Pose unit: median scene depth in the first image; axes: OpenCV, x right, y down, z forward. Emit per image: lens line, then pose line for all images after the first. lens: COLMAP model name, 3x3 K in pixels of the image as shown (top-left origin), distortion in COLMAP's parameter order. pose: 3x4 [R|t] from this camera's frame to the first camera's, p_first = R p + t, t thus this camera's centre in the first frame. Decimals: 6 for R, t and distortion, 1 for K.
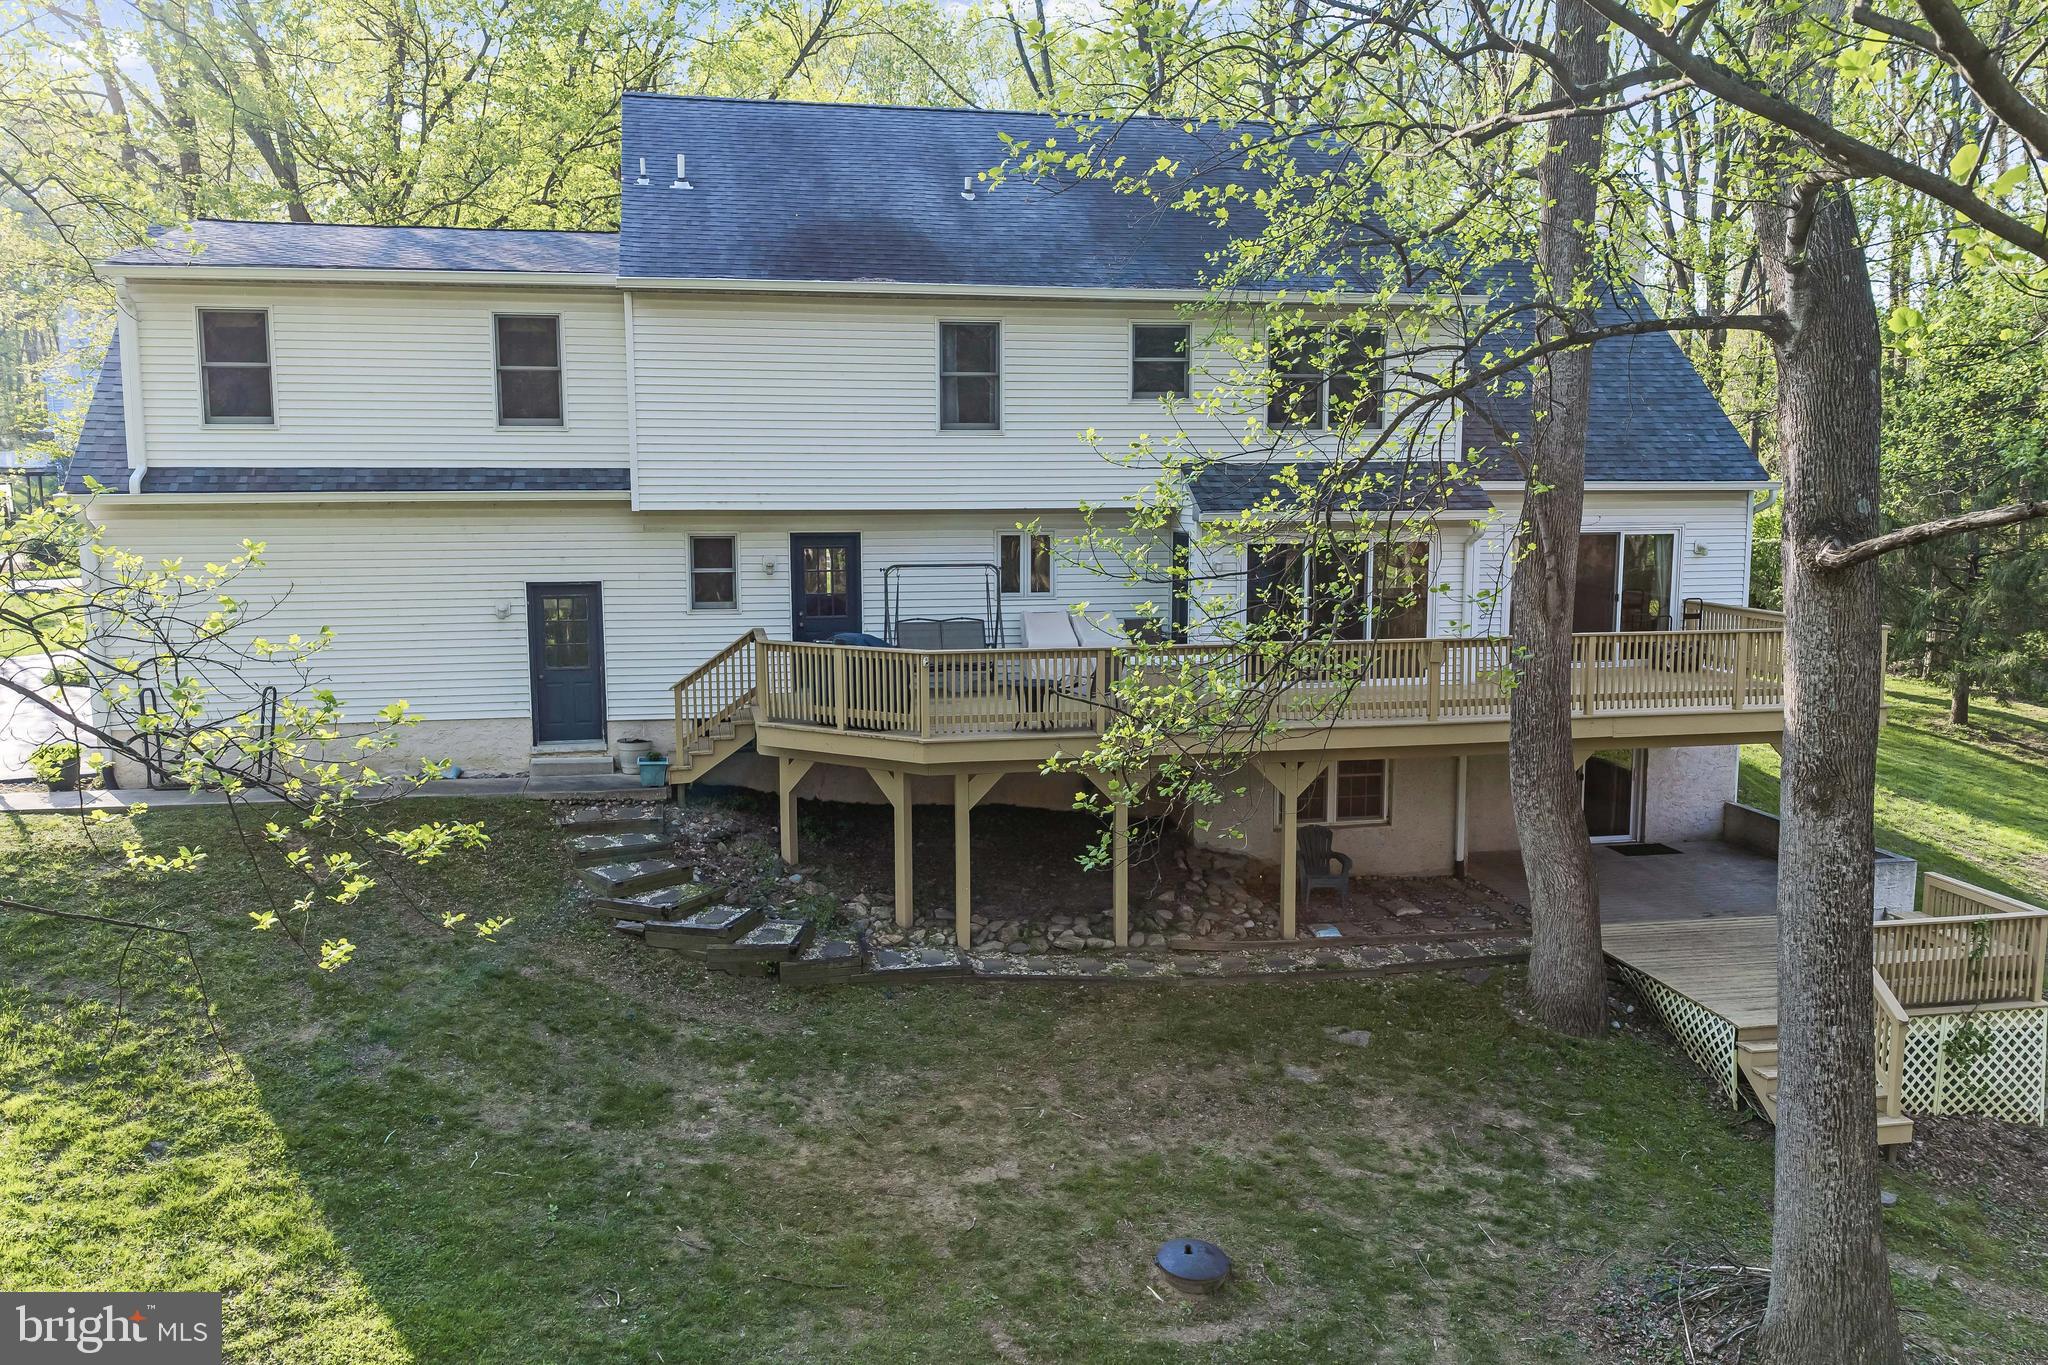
lens RADIAL K [[1689.5, 0, 1024.0], [0, 1689.5, 682.5], [0, 0, 1]] dist [0.024424, -0.042294]
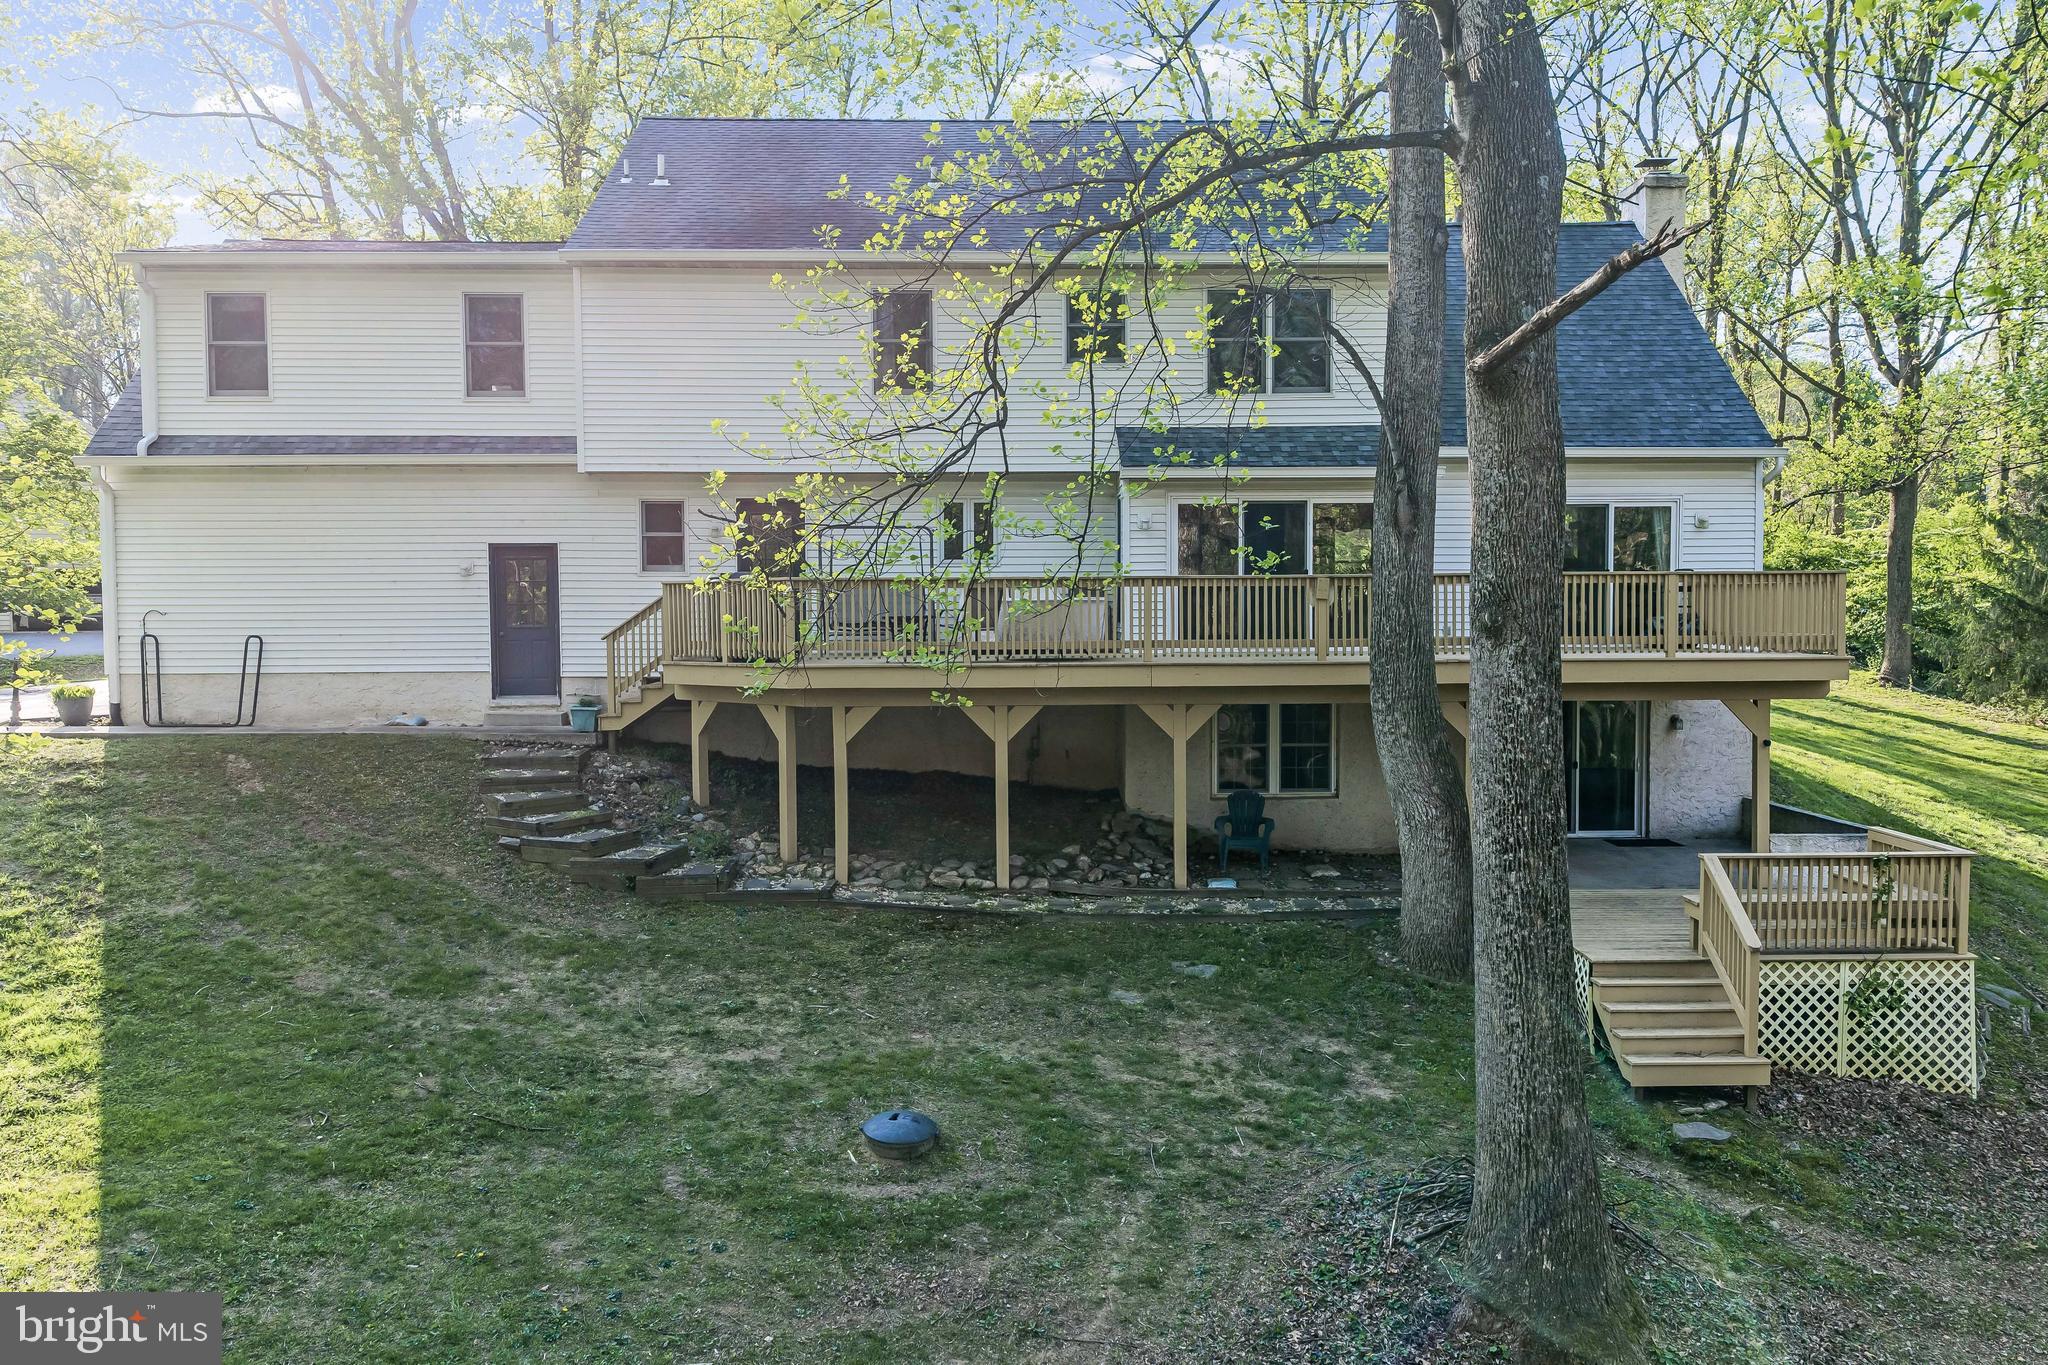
lens RADIAL K [[1689.5, 0, 1024.0], [0, 1689.5, 682.5], [0, 0, 1]] dist [0.024424, -0.042294]
pose [[0.984507, 0.005253, -0.175269, 0.267865], [-0.019533, 0.996616, -0.079845, 0.127094], [0.174256, 0.082032, 0.981277, 0.026680]]
